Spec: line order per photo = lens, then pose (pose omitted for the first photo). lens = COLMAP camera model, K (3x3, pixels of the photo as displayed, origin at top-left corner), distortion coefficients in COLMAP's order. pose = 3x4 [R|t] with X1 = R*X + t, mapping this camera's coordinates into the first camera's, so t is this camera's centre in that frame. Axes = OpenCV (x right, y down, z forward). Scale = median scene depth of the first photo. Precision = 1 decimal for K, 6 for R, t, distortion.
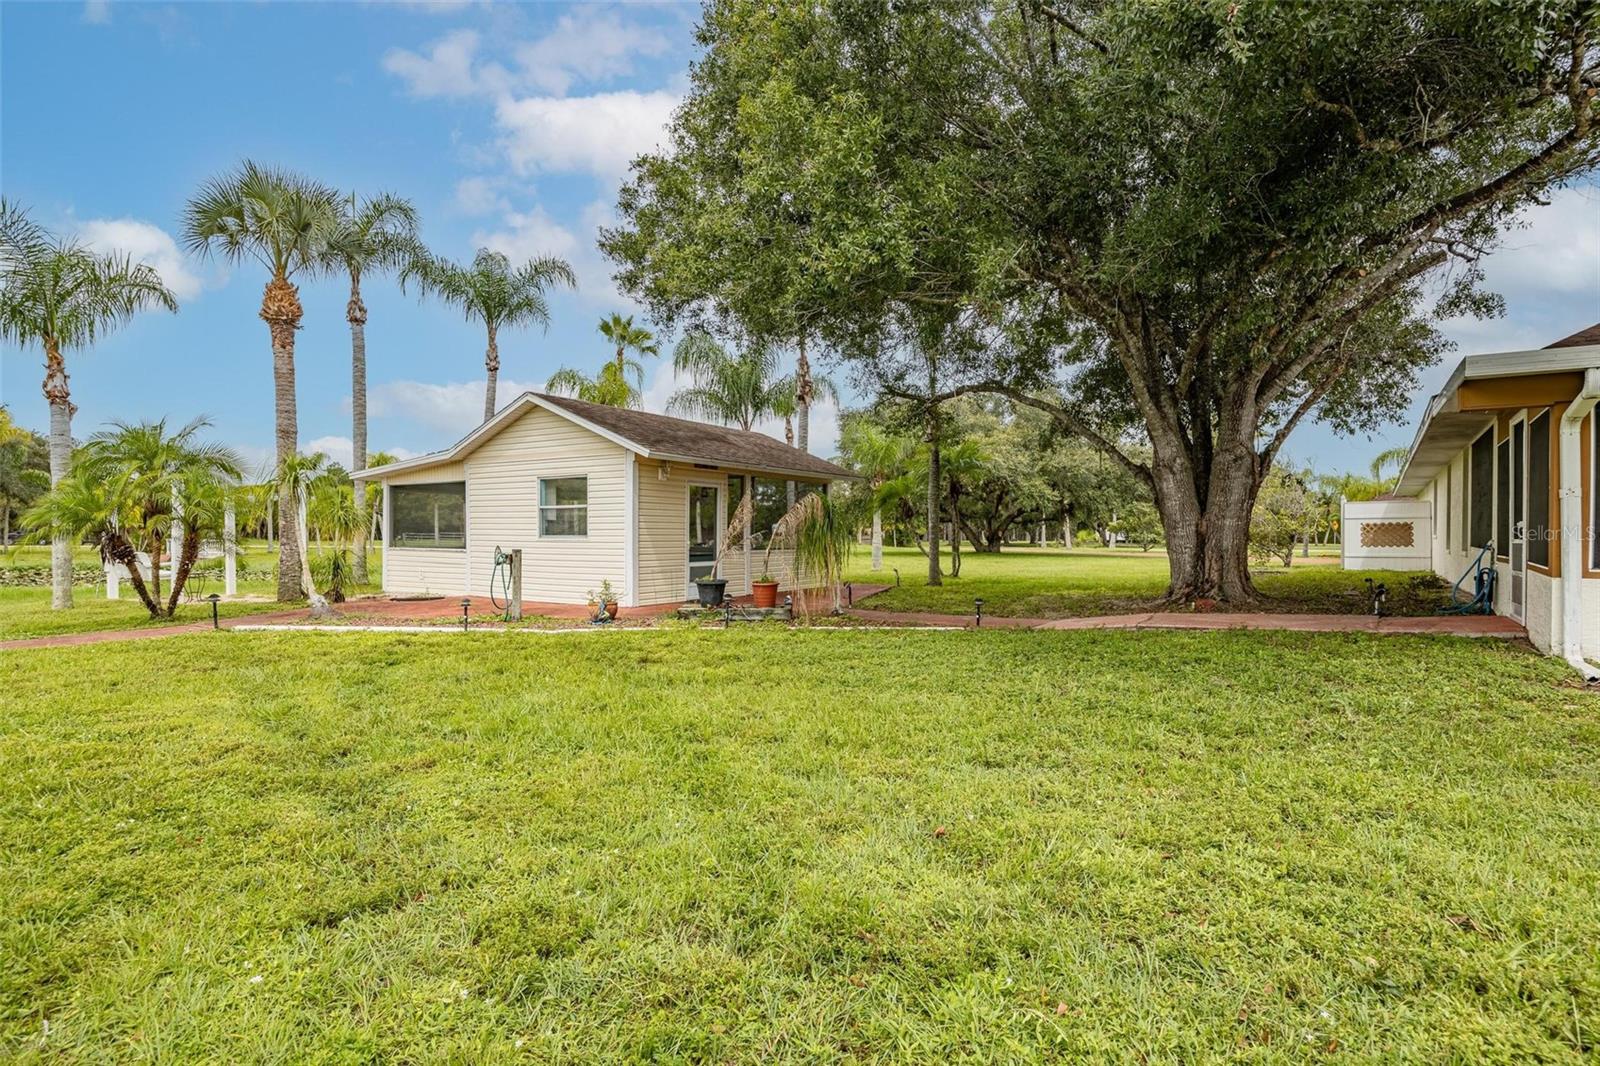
lens RADIAL K [[829.9, 0, 797.9], [0, 829.9, 540.1], [0, 0, 1]] dist [0.003382, 0.000149]
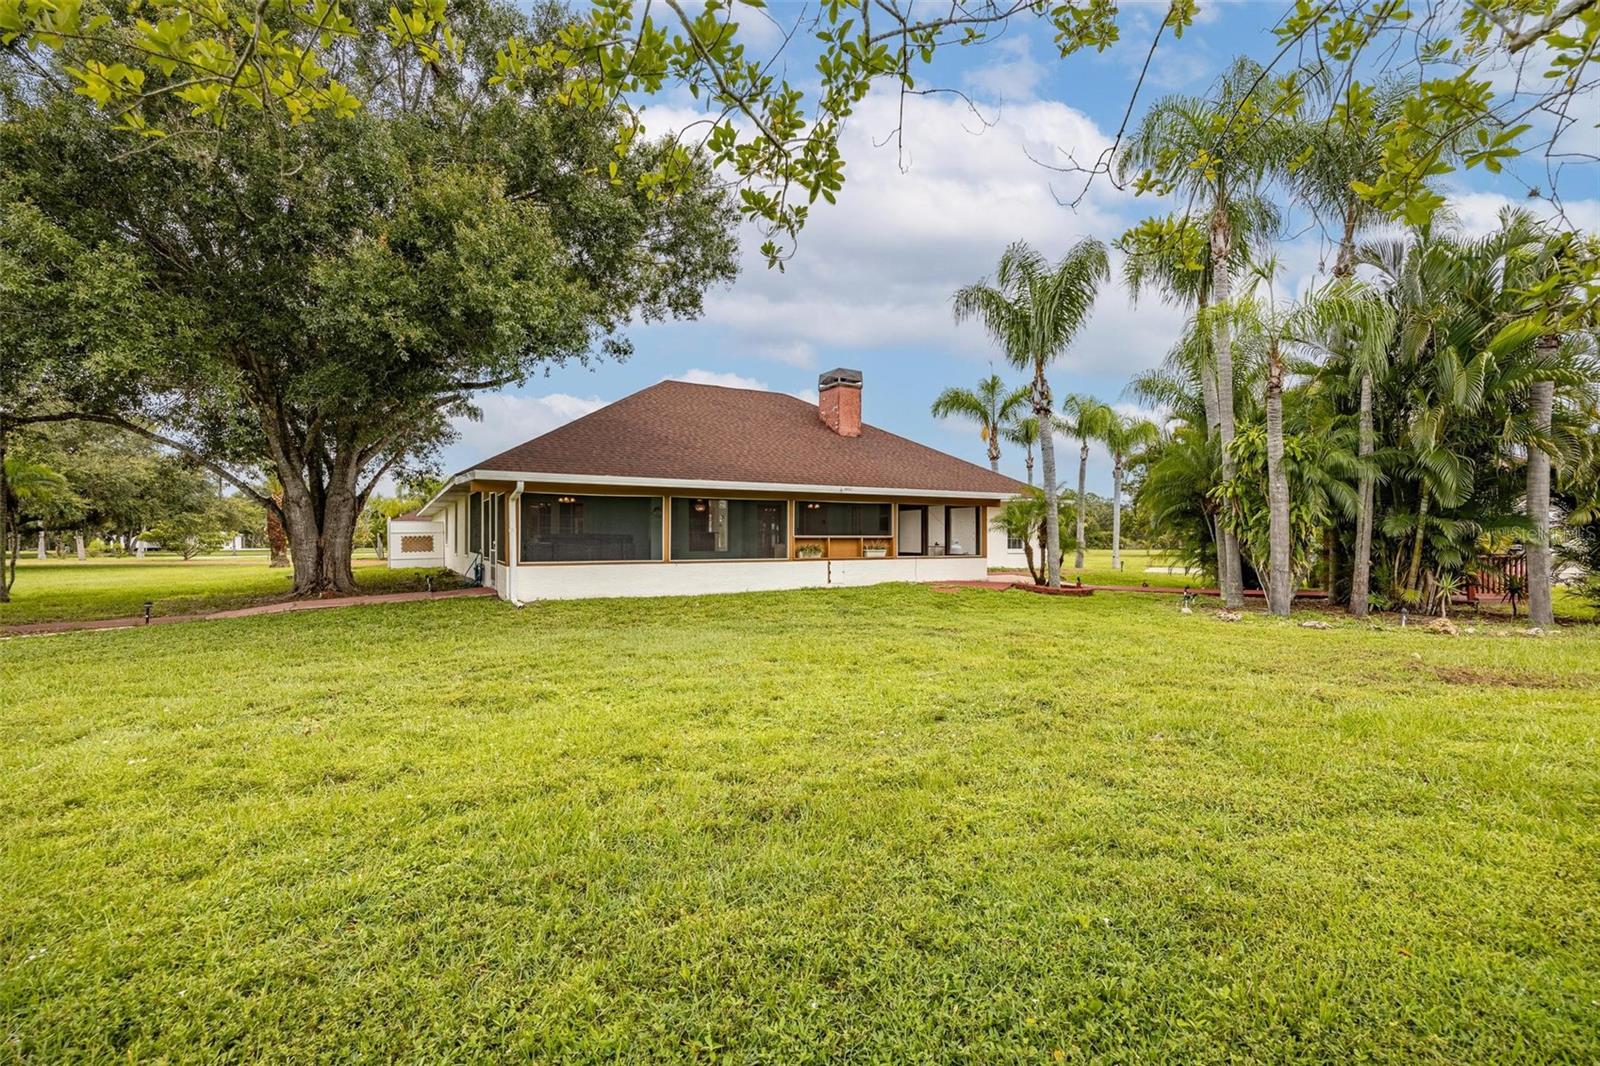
lens RADIAL K [[704.1, 0, 800.0], [0, 704.1, 533.0], [0, 0, 1]] dist [-0.001447, -0.000277]
pose [[0.423779, 0.002469, 0.905762, -0.302858], [0.012823, 0.999880, -0.008725, -0.012154], [-0.905675, 0.015312, 0.423696, -0.331453]]
